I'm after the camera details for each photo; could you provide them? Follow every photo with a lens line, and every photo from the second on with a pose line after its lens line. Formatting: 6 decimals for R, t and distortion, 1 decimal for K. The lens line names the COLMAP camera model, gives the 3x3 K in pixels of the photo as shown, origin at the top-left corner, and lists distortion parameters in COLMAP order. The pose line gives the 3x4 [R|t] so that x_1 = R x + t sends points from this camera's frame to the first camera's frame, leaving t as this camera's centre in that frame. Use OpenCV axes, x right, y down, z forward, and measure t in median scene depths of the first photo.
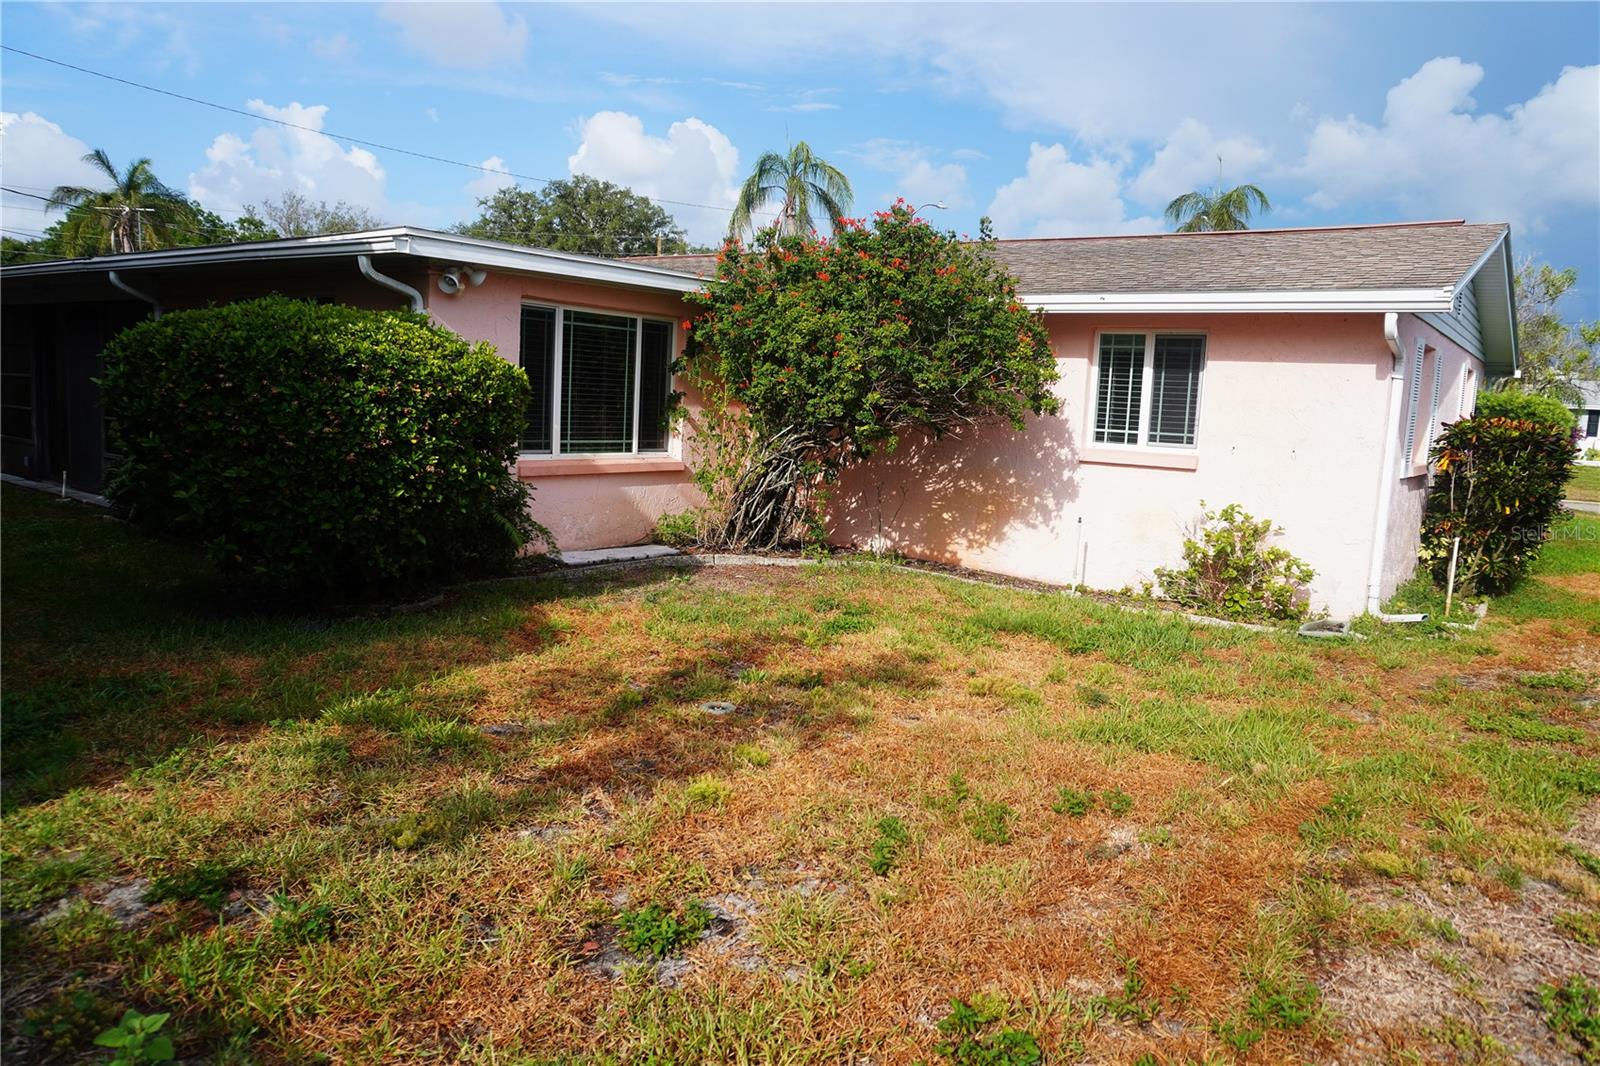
lens RADIAL K [[1071.5, 0, 788.7], [0, 1071.5, 538.3], [0, 0, 1]] dist [-0.048773, 0.010834]
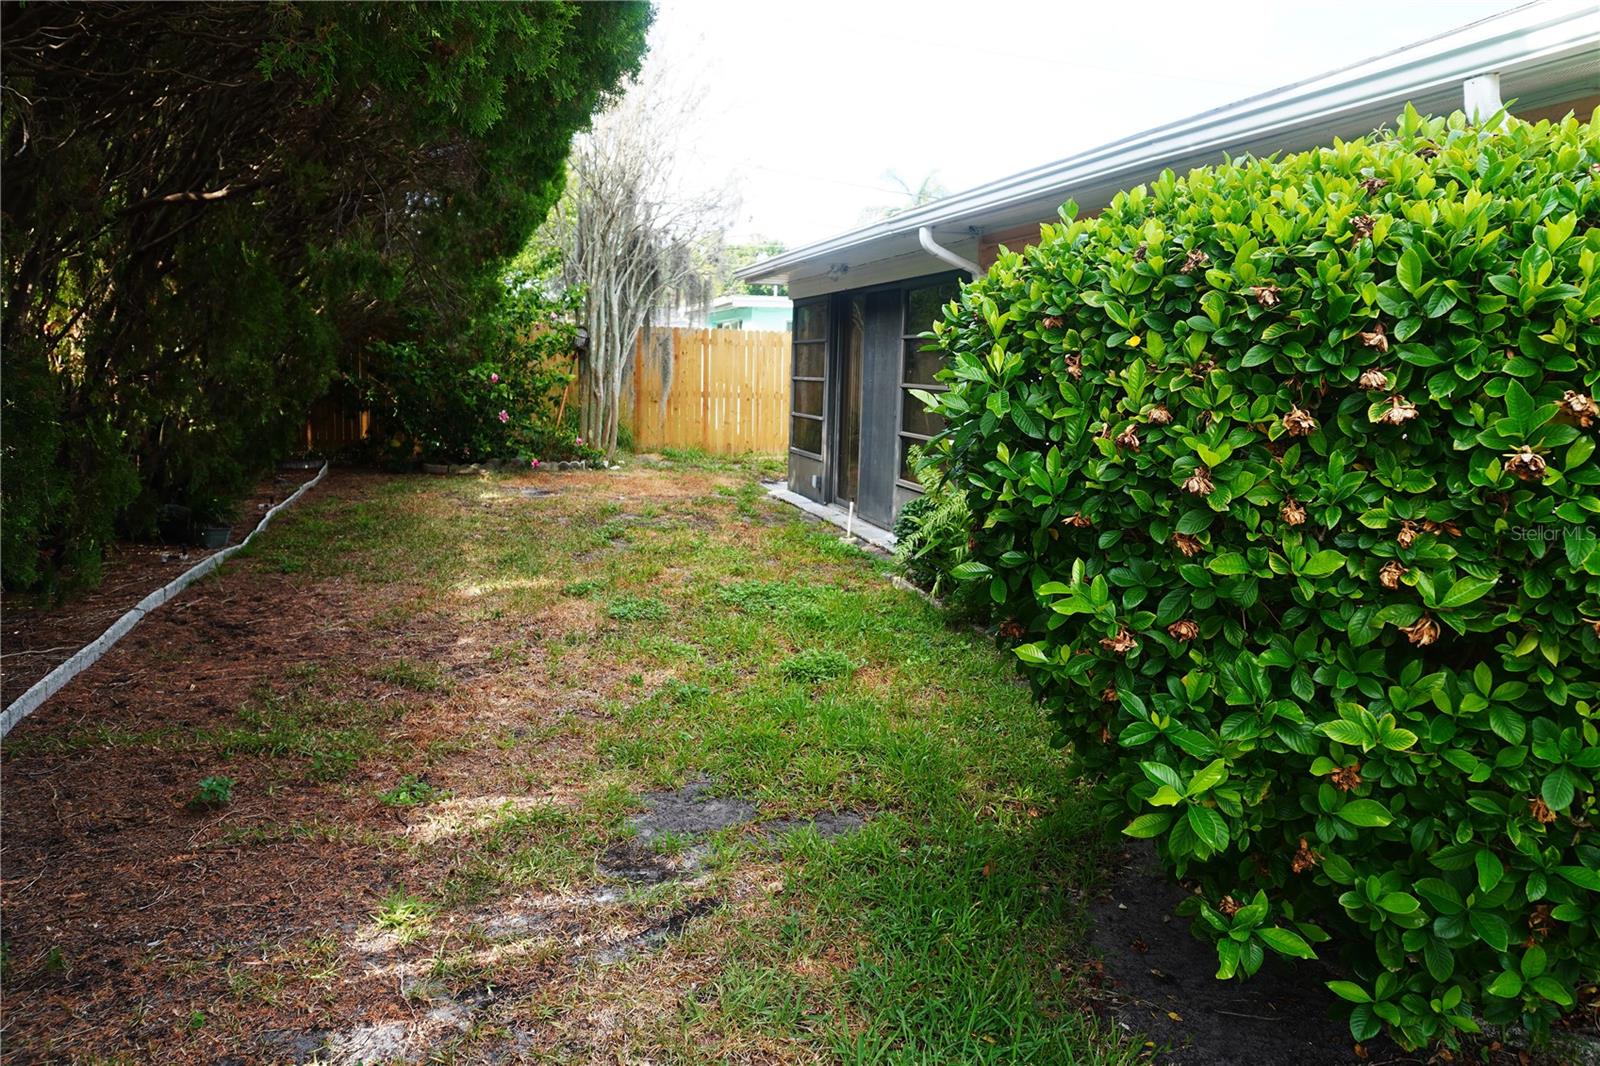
lens RADIAL K [[1071.5, 0, 798.3], [0, 1071.5, 527.8], [0, 0, 1]] dist [-0.048773, 0.010834]
pose [[0.791951, 0.053884, -0.608203, -0.477155], [-0.056079, 0.998307, 0.015425, -0.110918], [0.608004, 0.021891, 0.793632, 0.695794]]
